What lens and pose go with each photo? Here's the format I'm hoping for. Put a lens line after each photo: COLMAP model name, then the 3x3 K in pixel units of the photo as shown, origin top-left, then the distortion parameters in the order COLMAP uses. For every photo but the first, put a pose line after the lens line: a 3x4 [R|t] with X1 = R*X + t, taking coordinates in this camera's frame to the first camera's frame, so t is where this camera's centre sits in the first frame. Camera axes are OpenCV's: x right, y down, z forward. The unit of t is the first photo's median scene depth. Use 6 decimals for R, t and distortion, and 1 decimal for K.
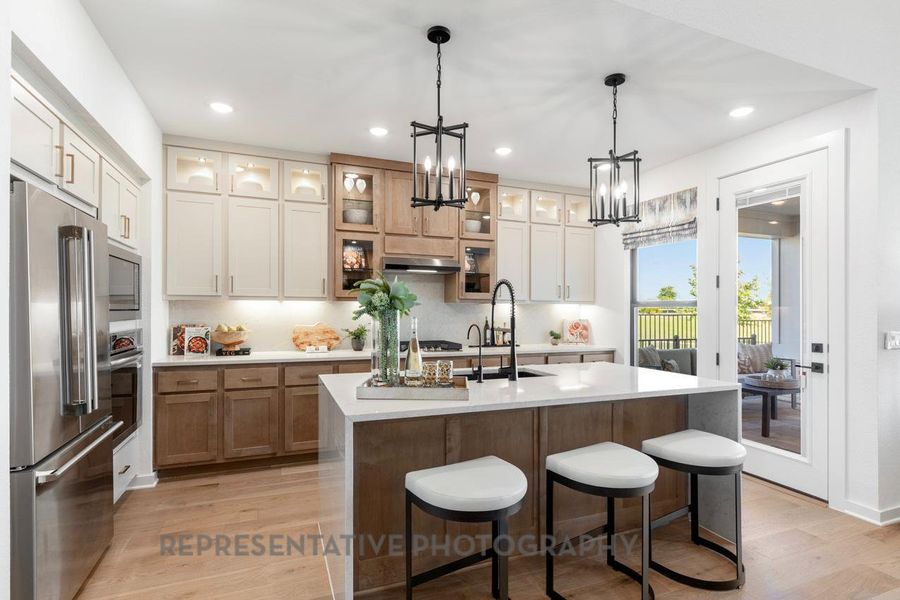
lens RADIAL K [[441.9, 0, 449.9], [0, 441.9, 309.9], [0, 0, 1]] dist [-0.000693, -0.000191]
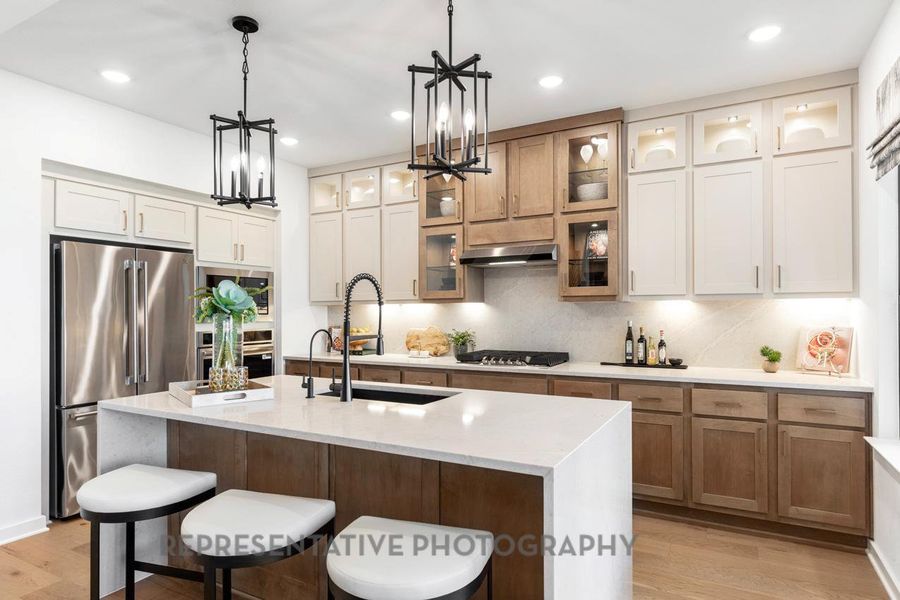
lens RADIAL K [[532.1, 0, 450.0], [0, 532.1, 300.0], [0, 0, 1]] dist [-0.003487, -0.000168]
pose [[0.630444, -0.024514, -0.775848, 0.668744], [0.007957, 0.999653, -0.025119, 0.002134], [0.776194, 0.009663, 0.630420, 0.345842]]
